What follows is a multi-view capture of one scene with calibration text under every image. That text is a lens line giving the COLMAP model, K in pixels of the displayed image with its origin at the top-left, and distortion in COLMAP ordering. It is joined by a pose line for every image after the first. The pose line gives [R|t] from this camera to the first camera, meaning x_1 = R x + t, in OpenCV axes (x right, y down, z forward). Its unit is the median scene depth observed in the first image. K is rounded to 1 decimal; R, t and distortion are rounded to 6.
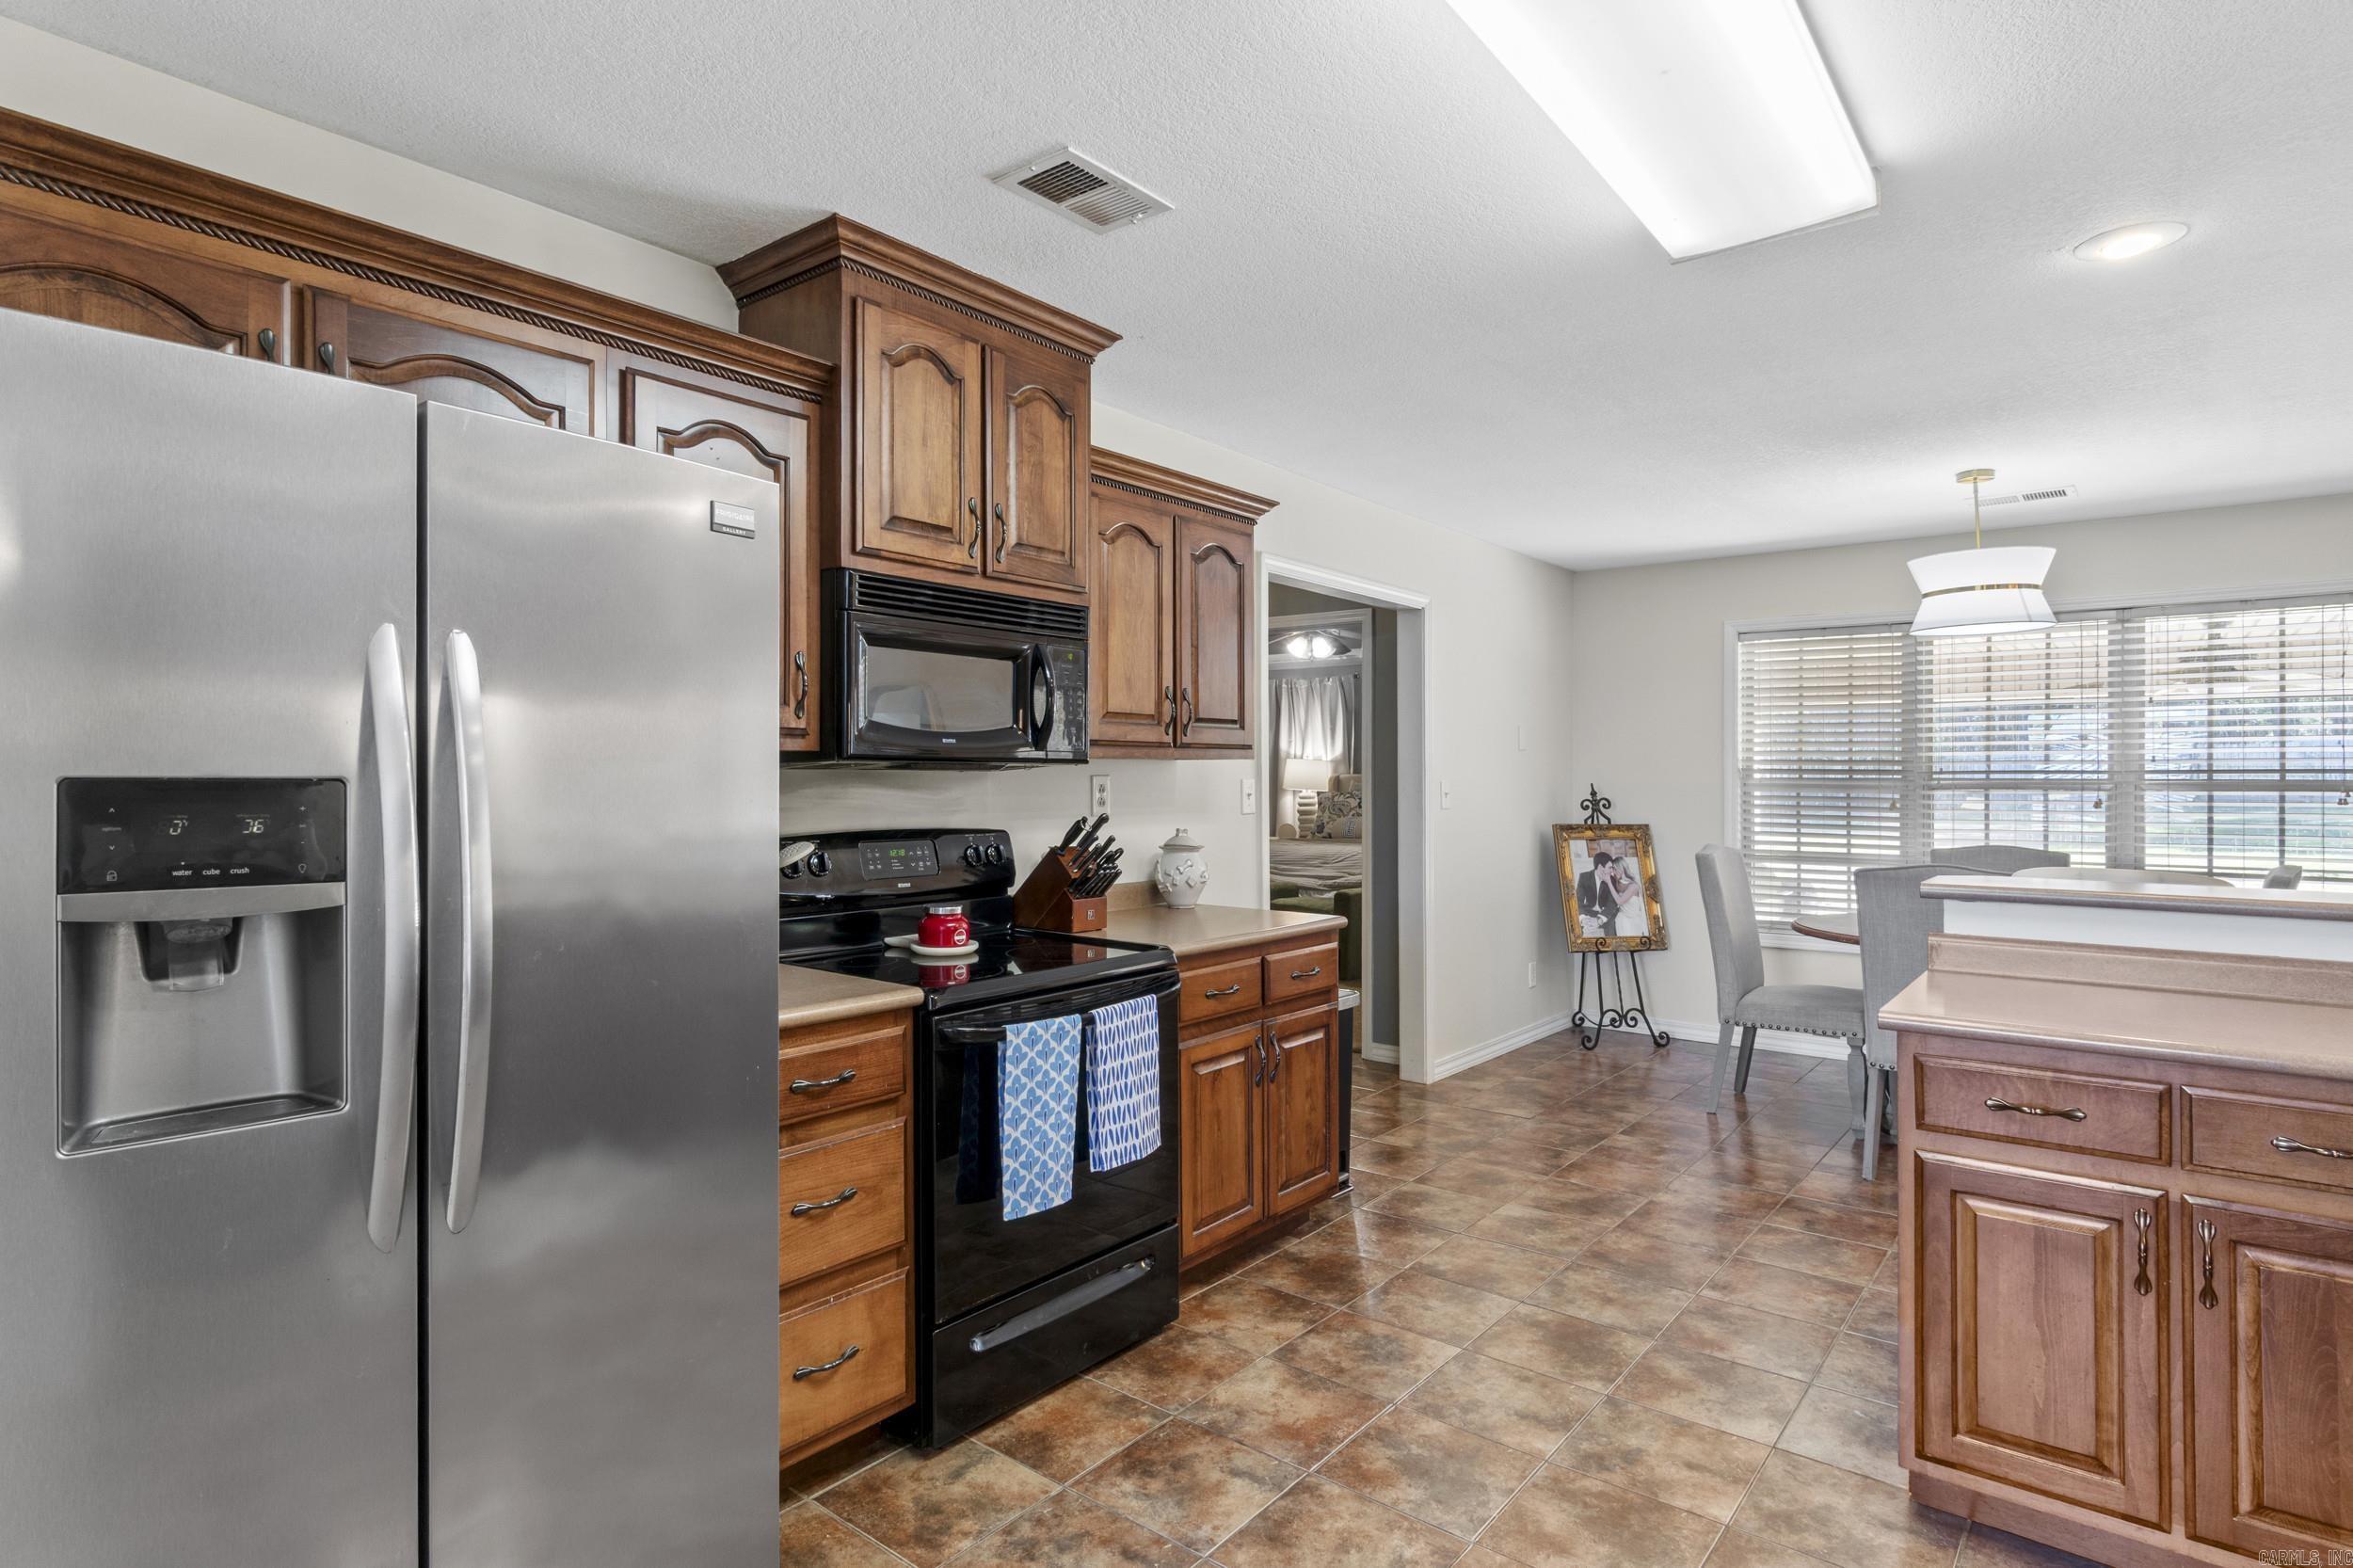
lens RADIAL K [[1267.1, 0, 1177.8], [0, 1267.1, 776.7], [0, 0, 1]] dist [0.003302, 0.000893]
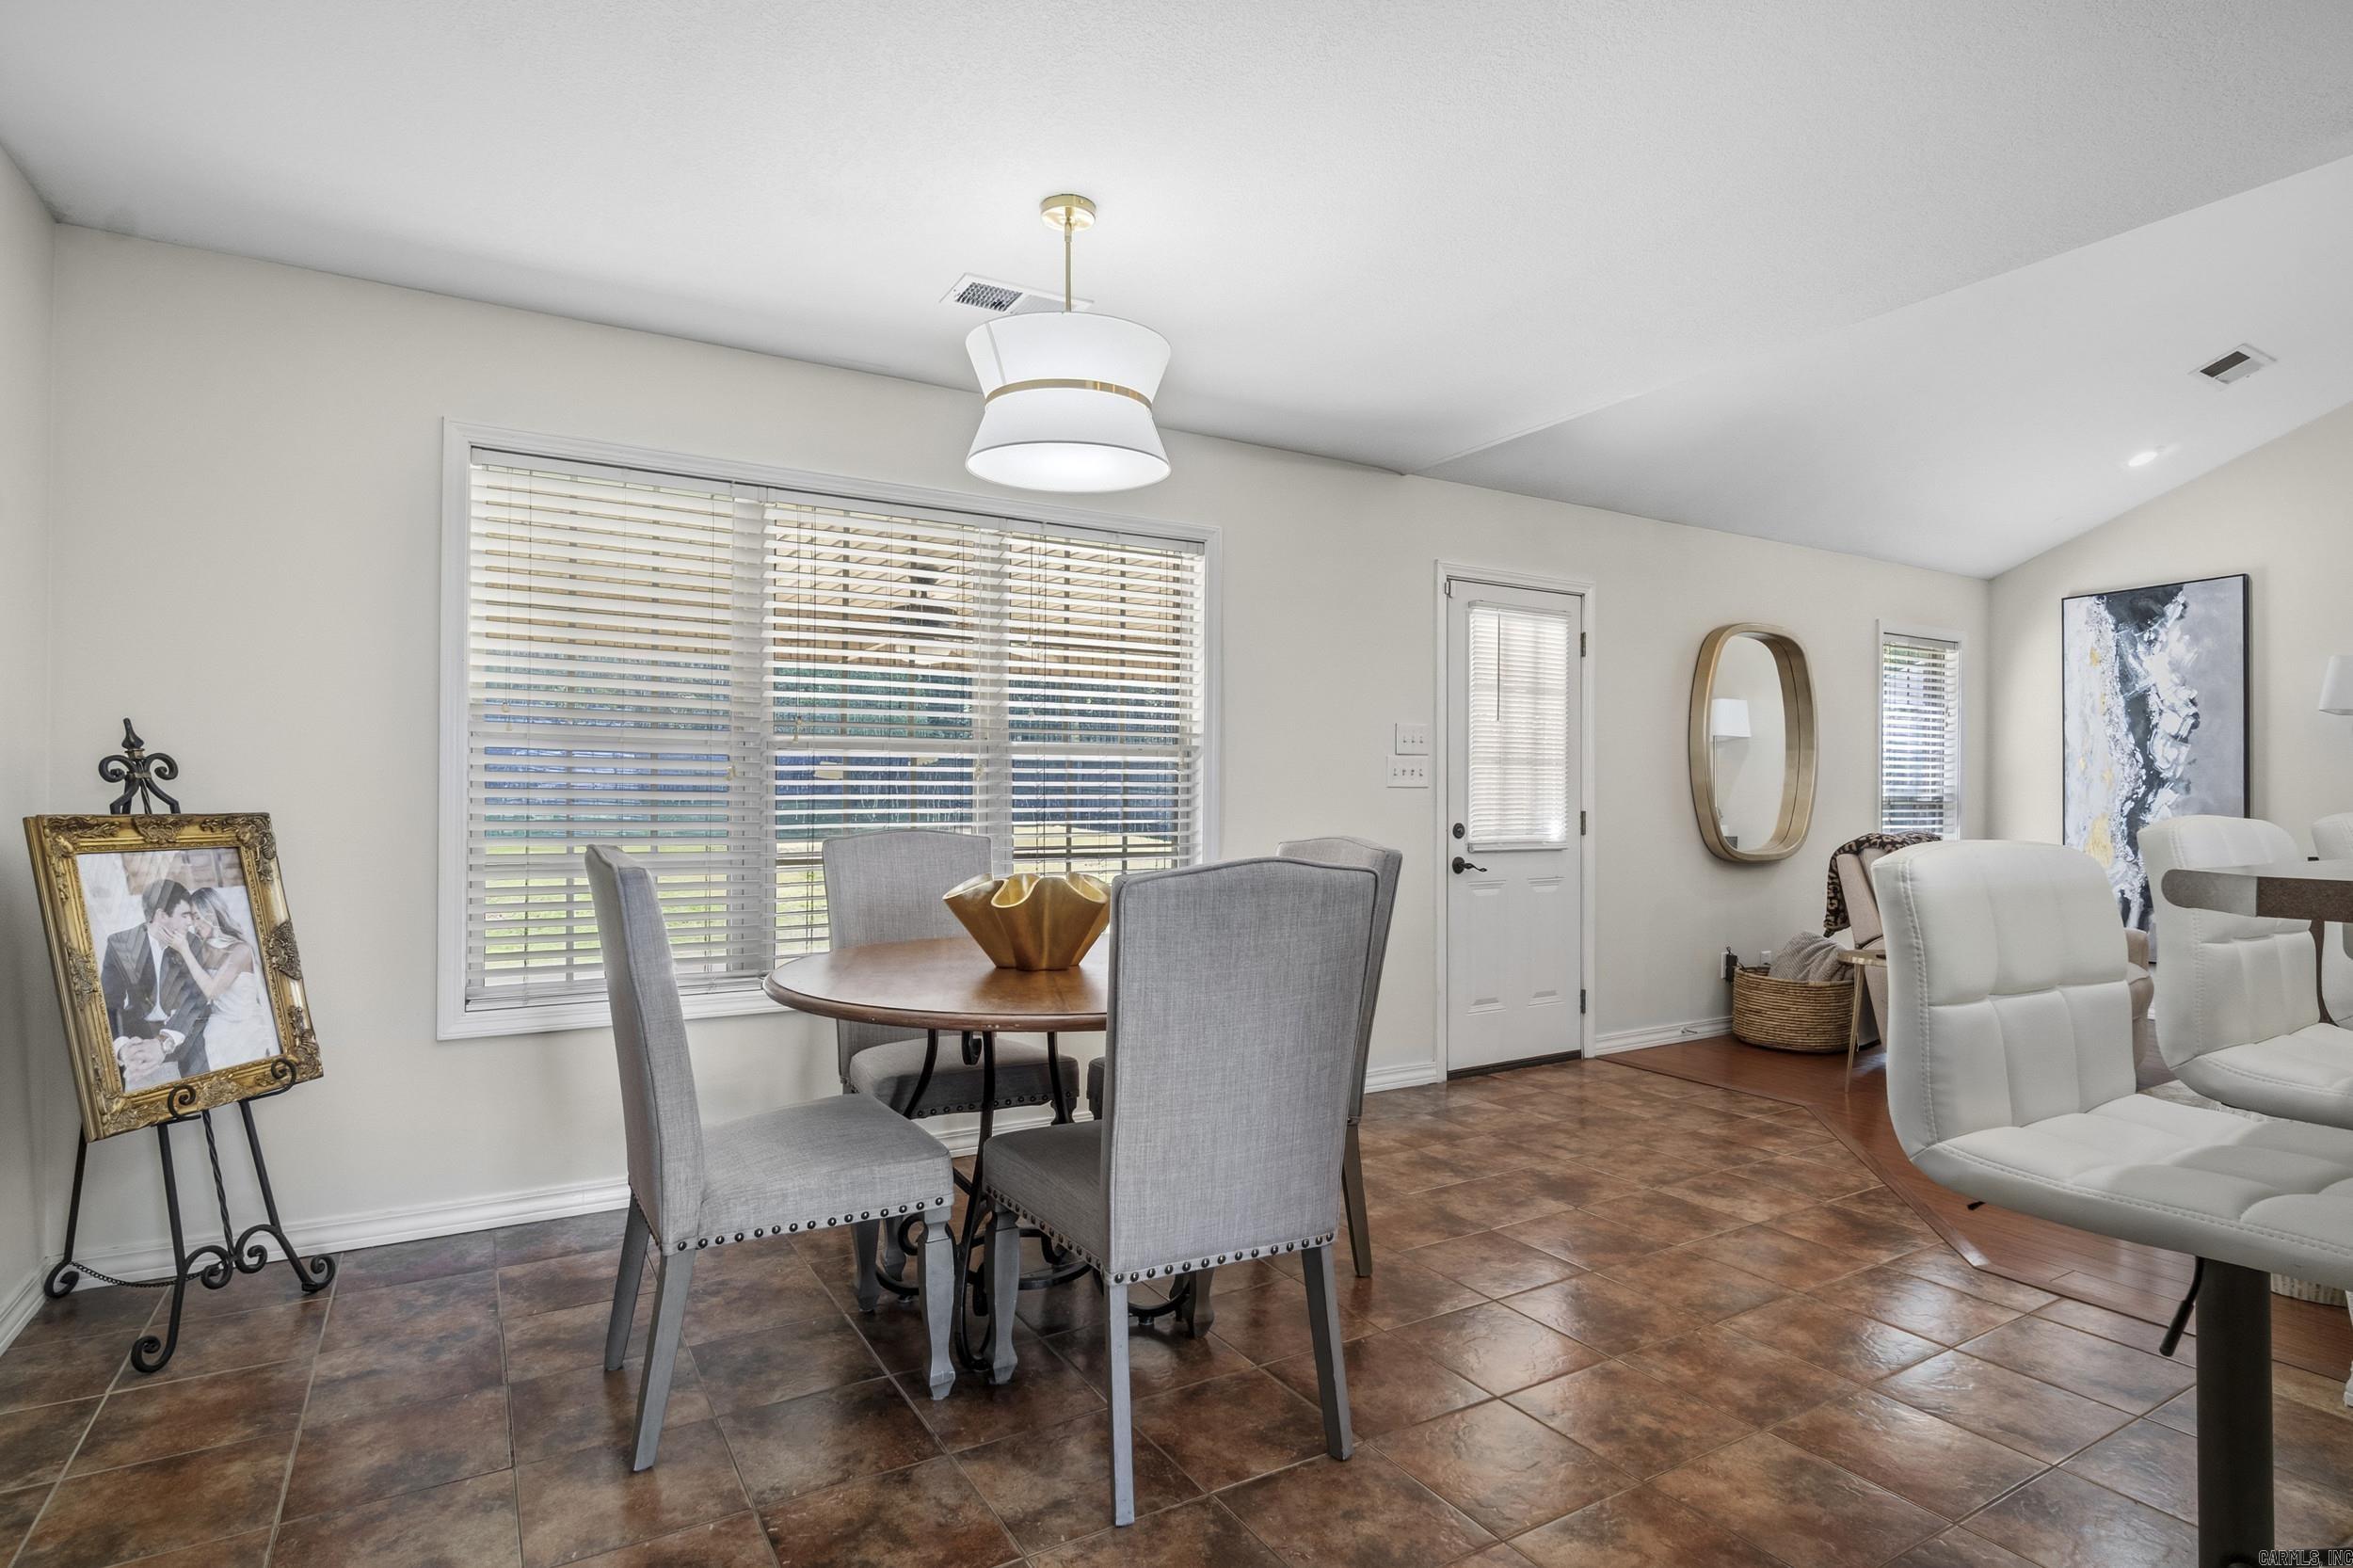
lens RADIAL K [[1177.1, 0, 1168.2], [0, 1177.1, 780.3], [0, 0, 1]] dist [0.001786, -0.000672]
pose [[0.351588, 0.008741, 0.936114, 0.085024], [-0.006536, 0.999955, -0.006882, 0.027336], [-0.936132, -0.003699, 0.351630, 0.559354]]
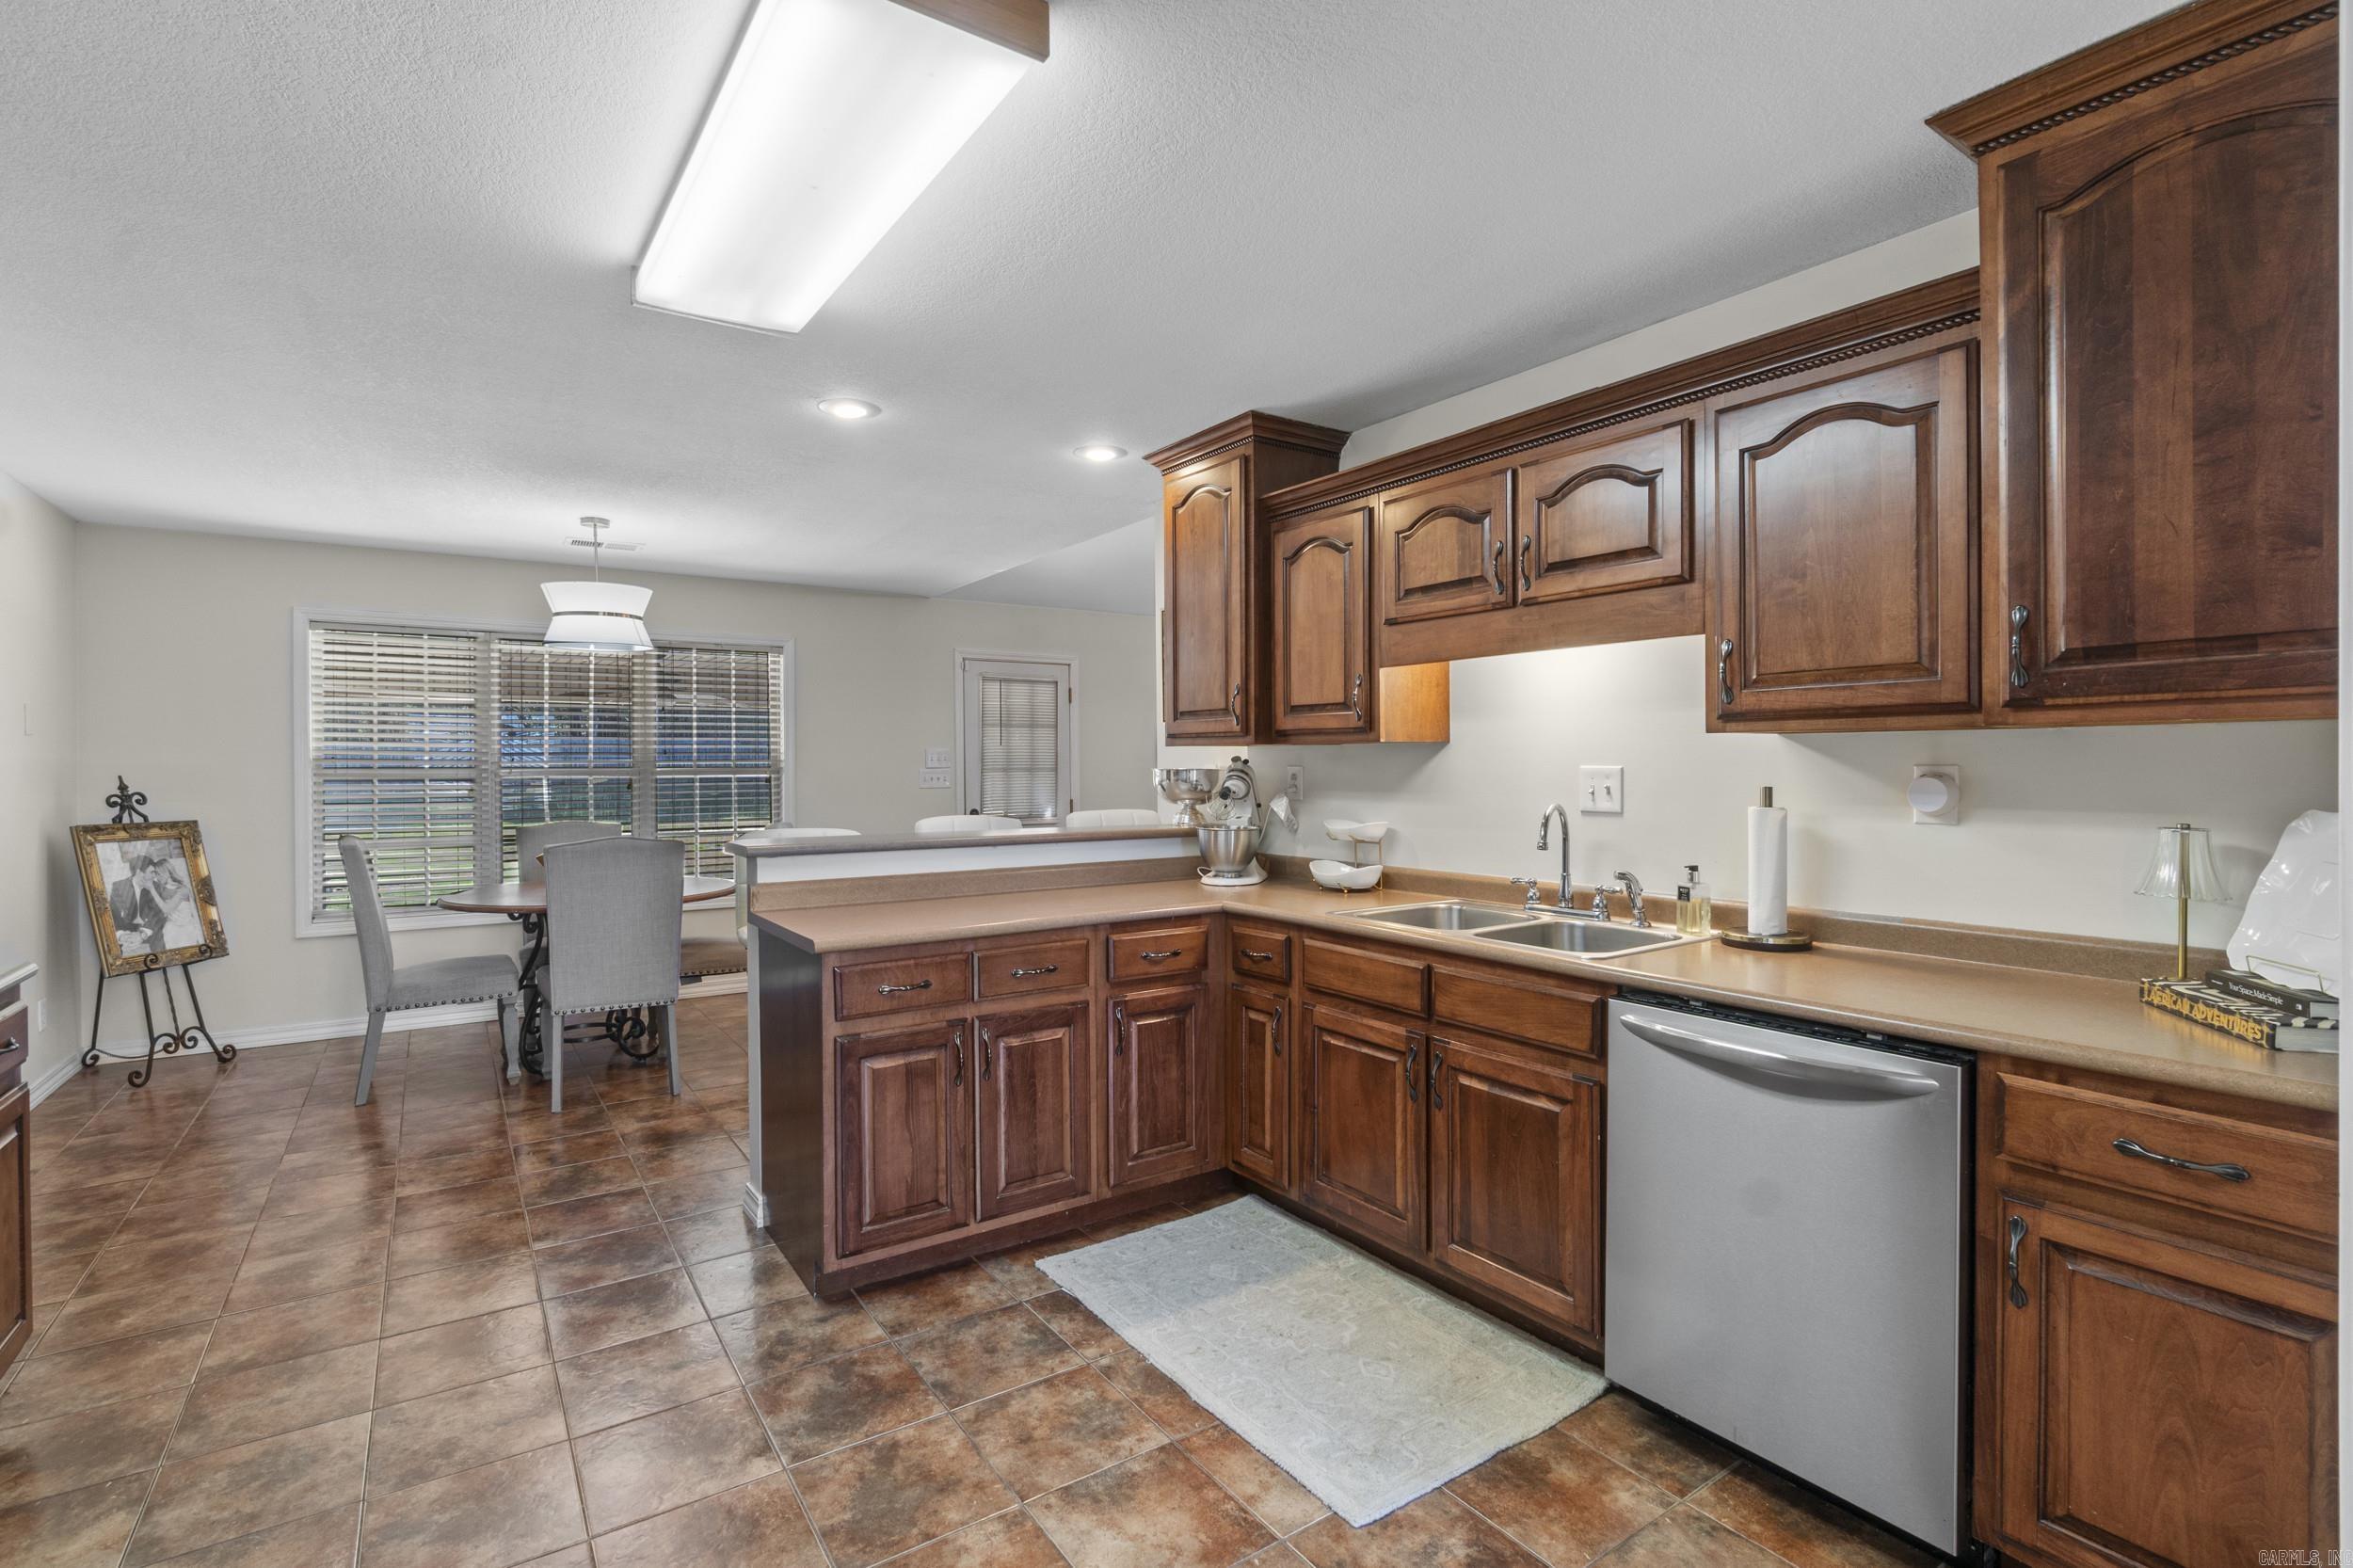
lens RADIAL K [[1076.3, 0, 1172.4], [0, 1076.3, 761.0], [0, 0, 1]] dist [-0.000859, 0.000891]
pose [[0.301179, -0.001264, 0.953567, -0.155517], [0.005380, 0.999985, -0.000374, -0.000510], [-0.953552, 0.005243, 0.301182, 0.112767]]
